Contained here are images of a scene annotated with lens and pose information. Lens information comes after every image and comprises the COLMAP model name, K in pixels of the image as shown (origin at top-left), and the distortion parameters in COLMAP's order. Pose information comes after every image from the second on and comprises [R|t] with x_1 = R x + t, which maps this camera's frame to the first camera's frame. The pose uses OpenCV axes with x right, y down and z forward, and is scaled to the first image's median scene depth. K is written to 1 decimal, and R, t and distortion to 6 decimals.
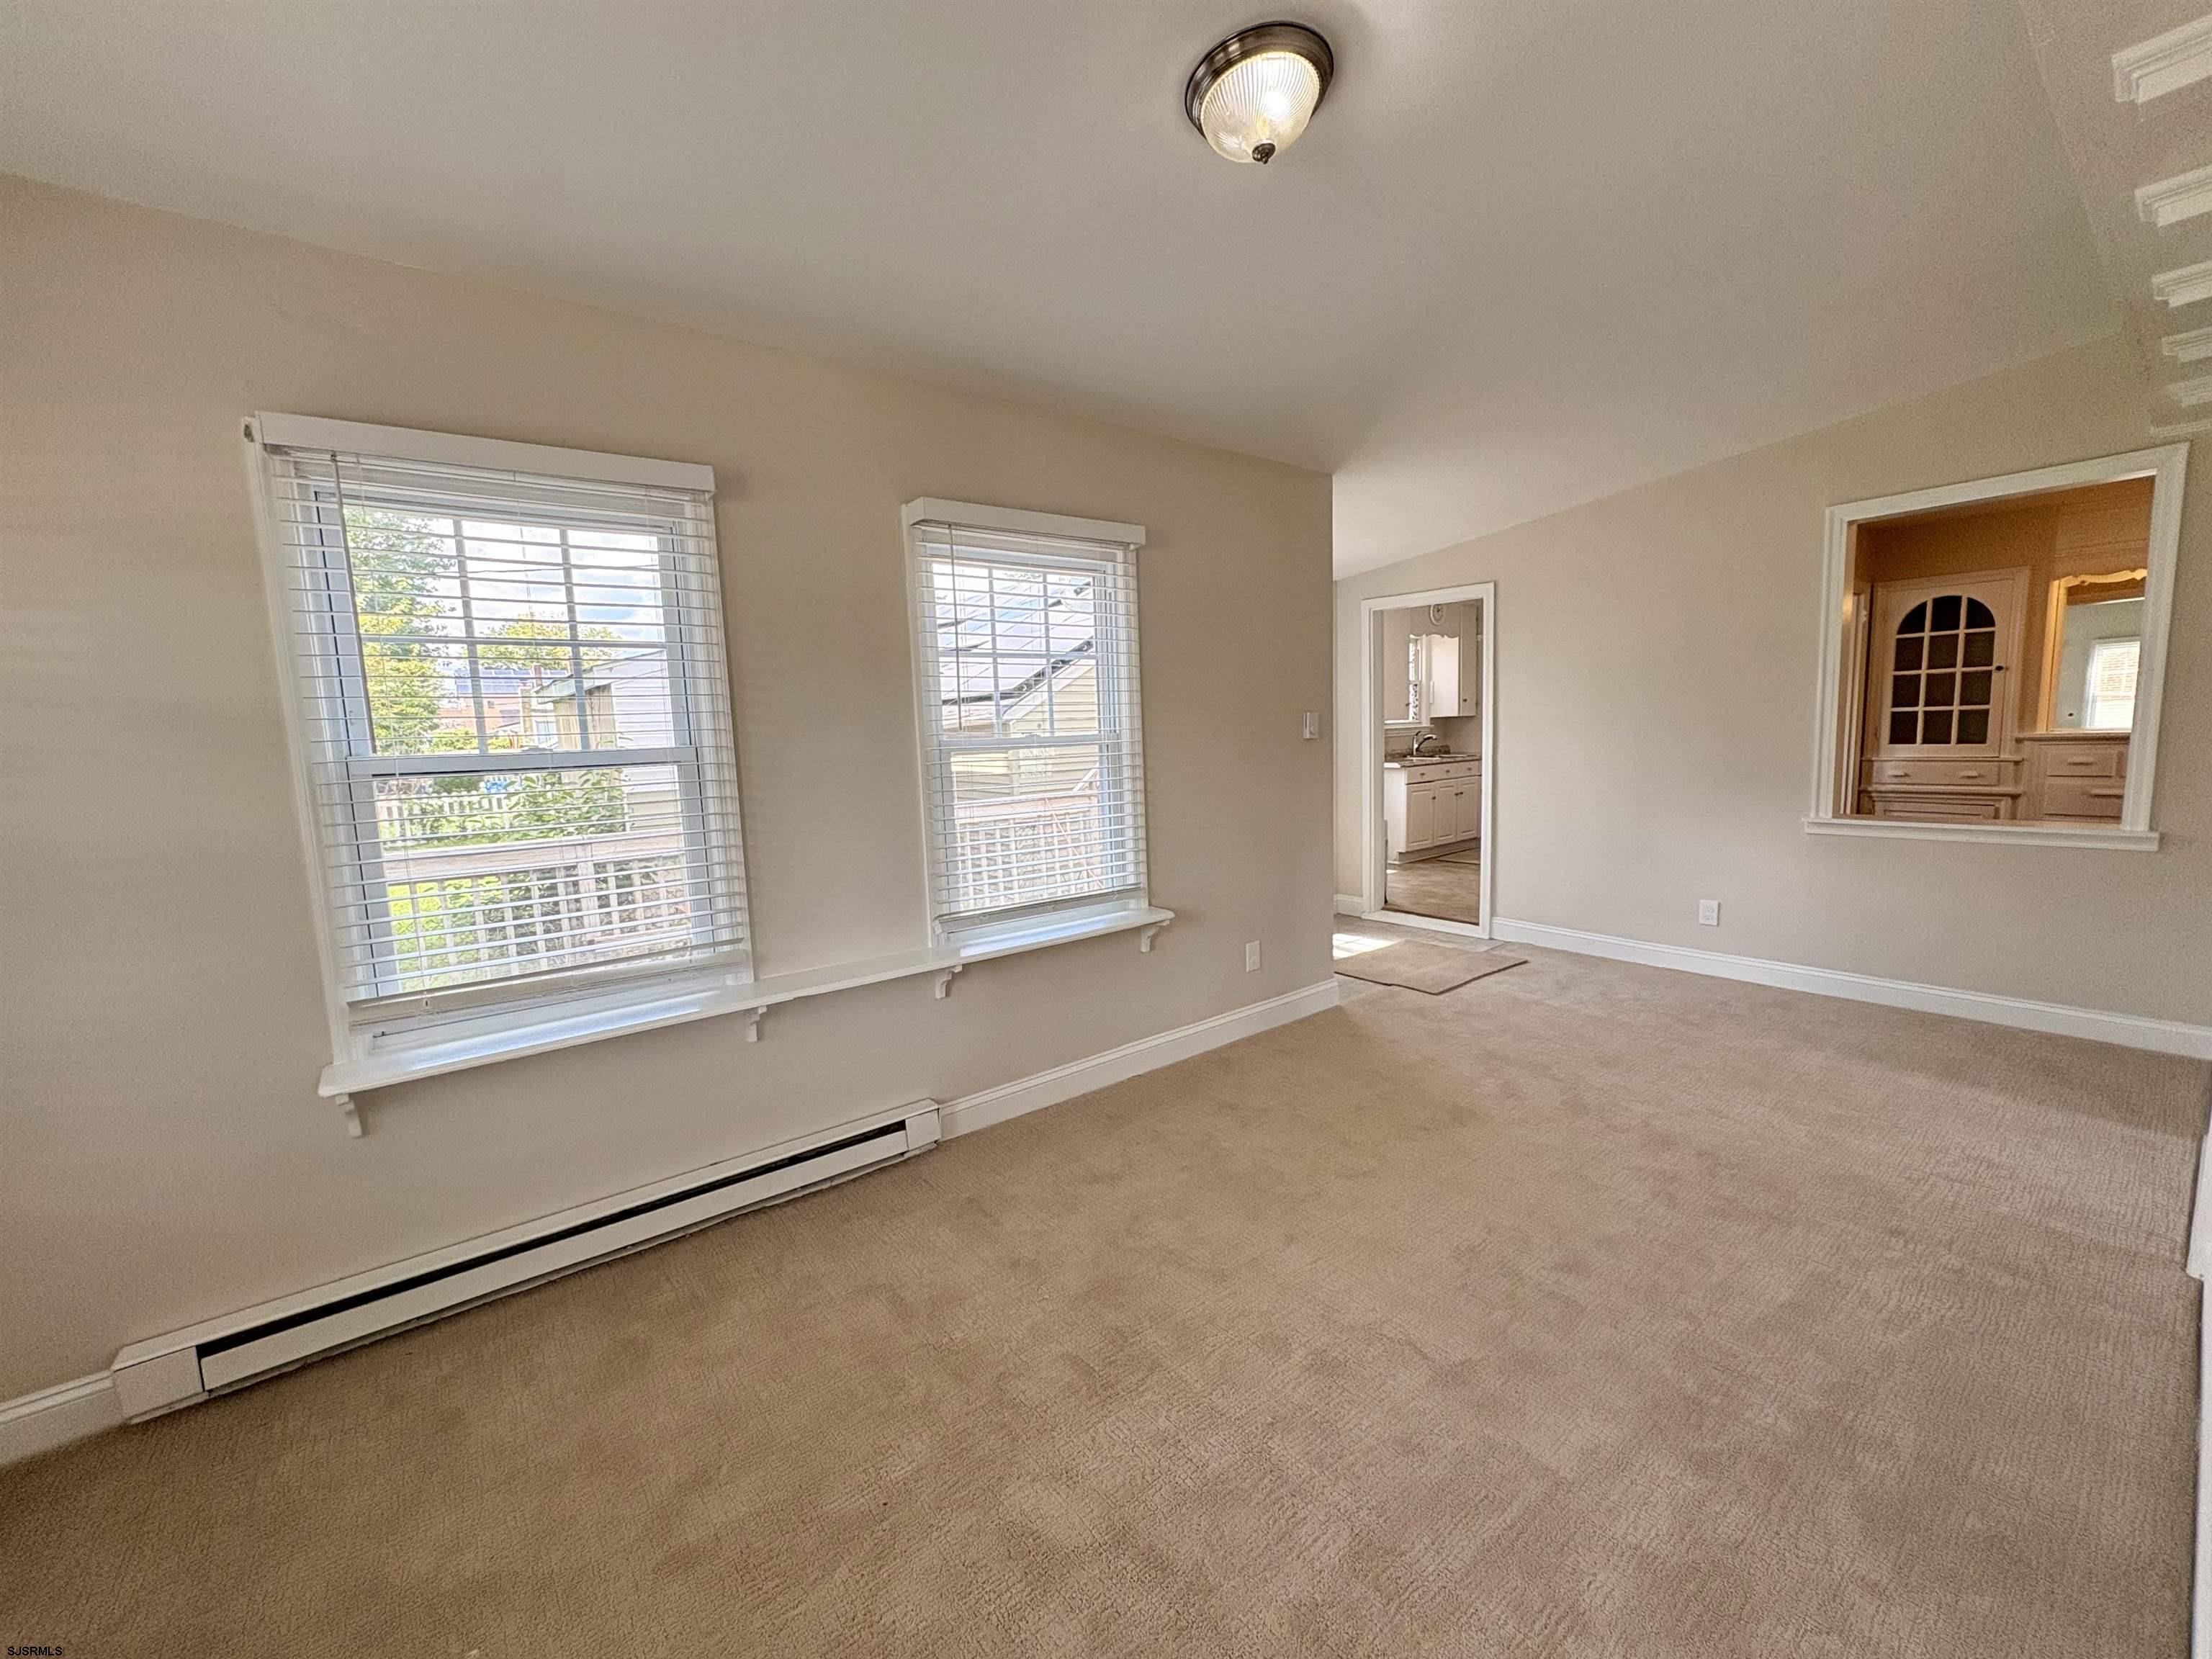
lens RADIAL K [[876.9, 0, 1101.1], [0, 876.9, 831.7], [0, 0, 1]] dist [-0.001768, -0.000143]
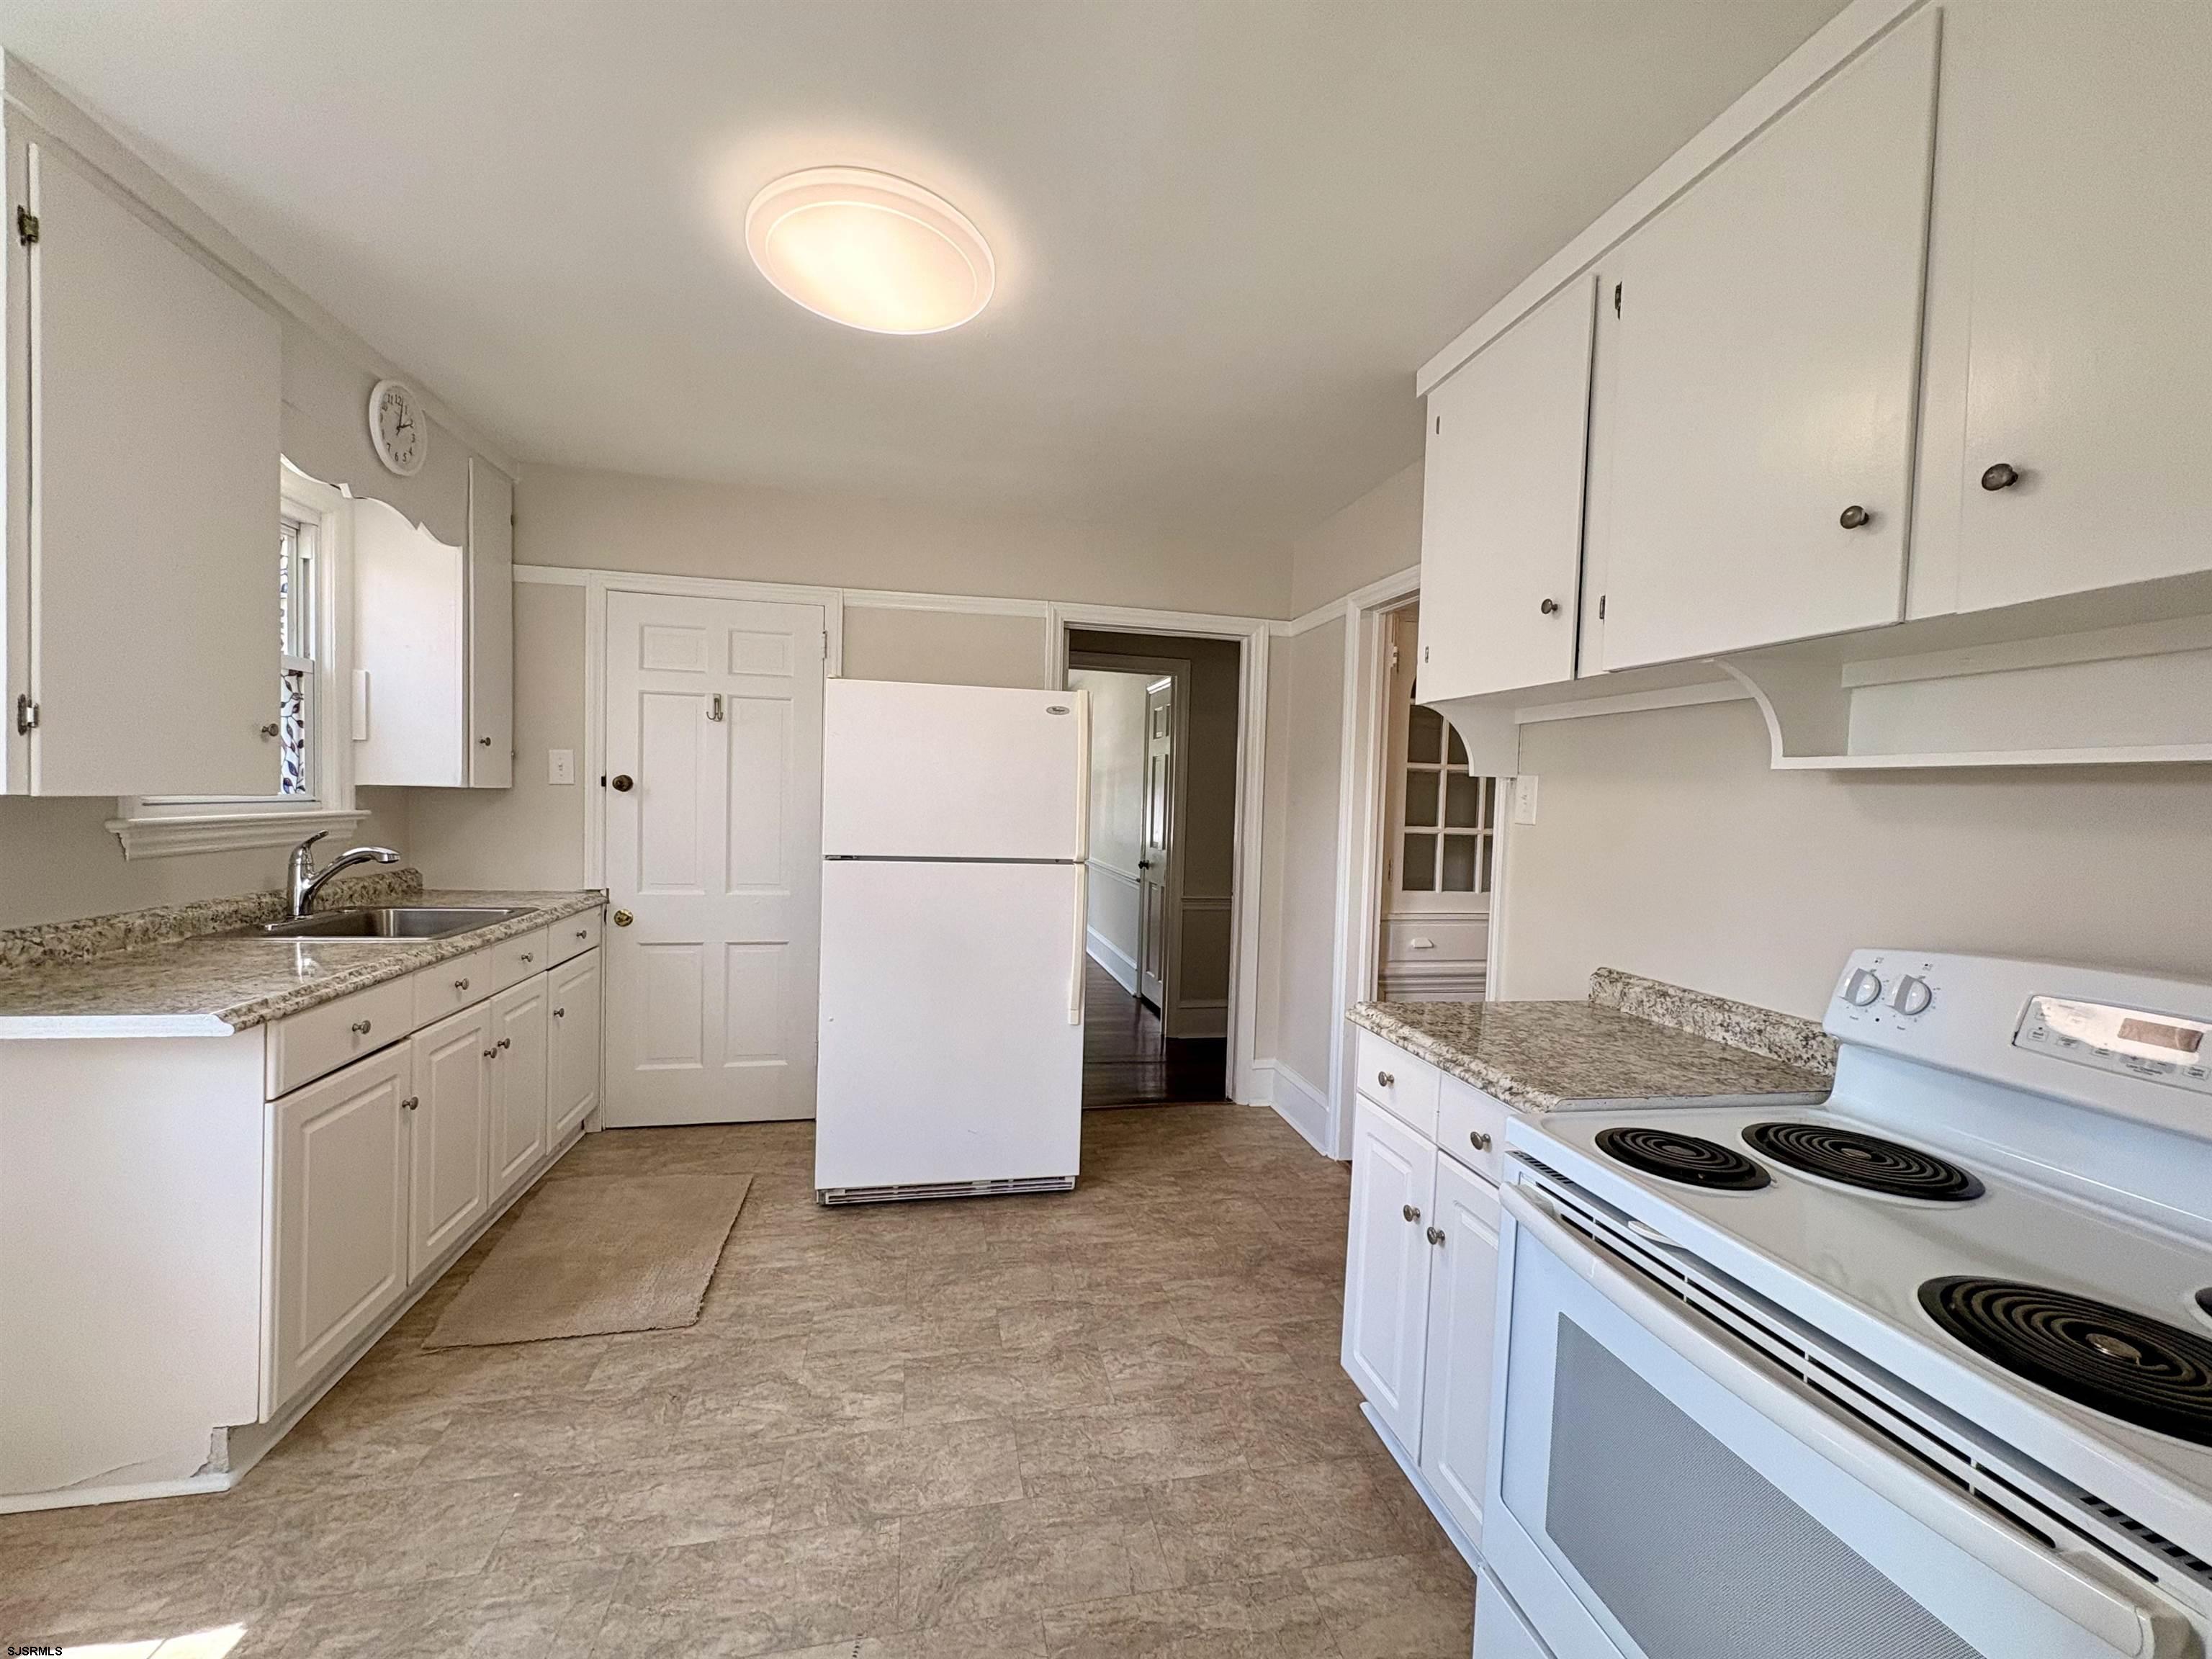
lens RADIAL K [[876.9, 0, 1112.2], [0, 876.9, 832.4], [0, 0, 1]] dist [-0.001768, -0.000143]
pose [[0.437411, 0.014571, 0.899143, 0.326586], [0.060159, 0.997155, -0.045426, -0.127703], [-0.897247, 0.073962, 0.435290, 0.955279]]
